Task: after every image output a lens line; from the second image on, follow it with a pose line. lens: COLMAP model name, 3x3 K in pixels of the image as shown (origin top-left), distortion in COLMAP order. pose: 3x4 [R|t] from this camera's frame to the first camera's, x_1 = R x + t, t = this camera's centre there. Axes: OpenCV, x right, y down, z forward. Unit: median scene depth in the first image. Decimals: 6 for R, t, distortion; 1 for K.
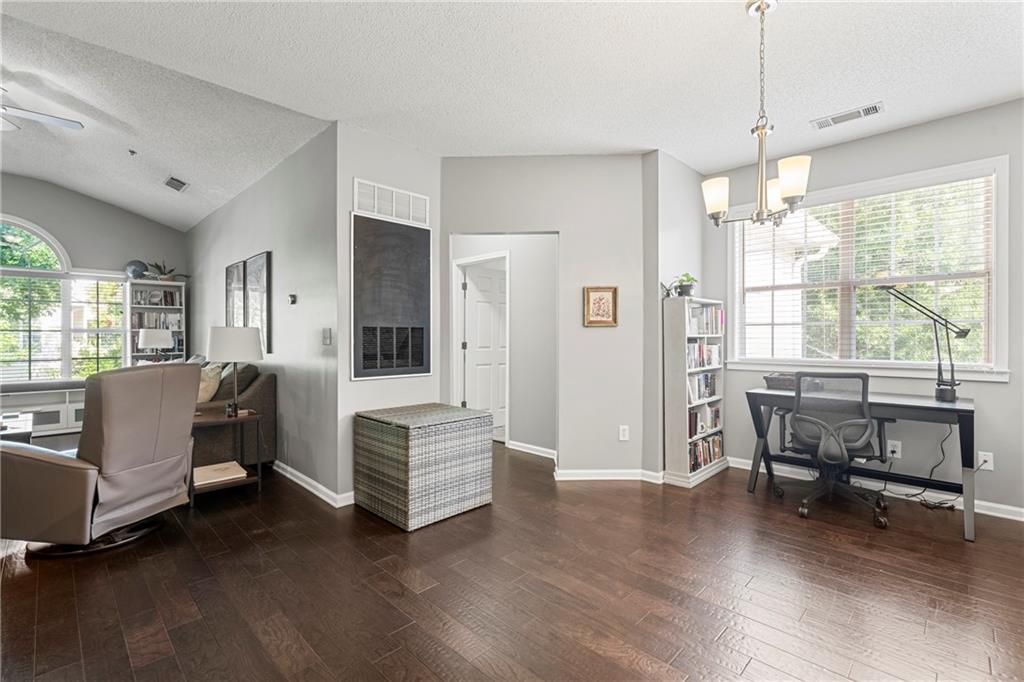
lens RADIAL K [[469.4, 0, 505.1], [0, 469.4, 337.0], [0, 0, 1]] dist [-0.000281, -0.000376]
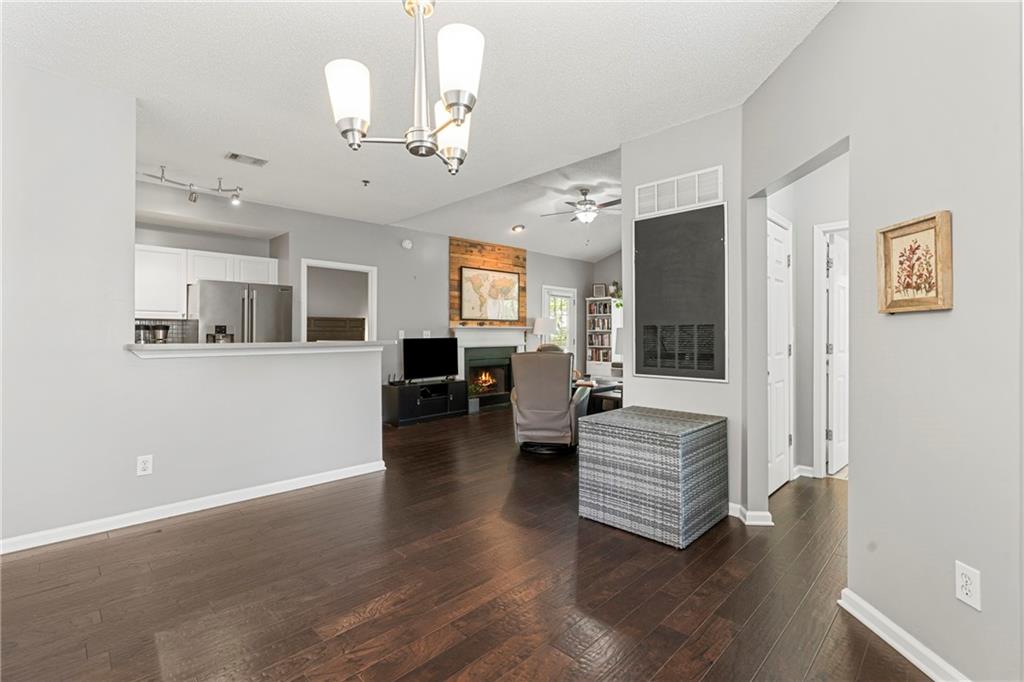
lens RADIAL K [[469.4, 0, 509.2], [0, 469.4, 336.6], [0, 0, 1]] dist [-0.000281, -0.000376]
pose [[-0.009798, 0.002639, -0.999949, 0.661472], [-0.004791, 0.999985, 0.002686, 0.001185], [0.999941, 0.004817, -0.009785, 0.641127]]
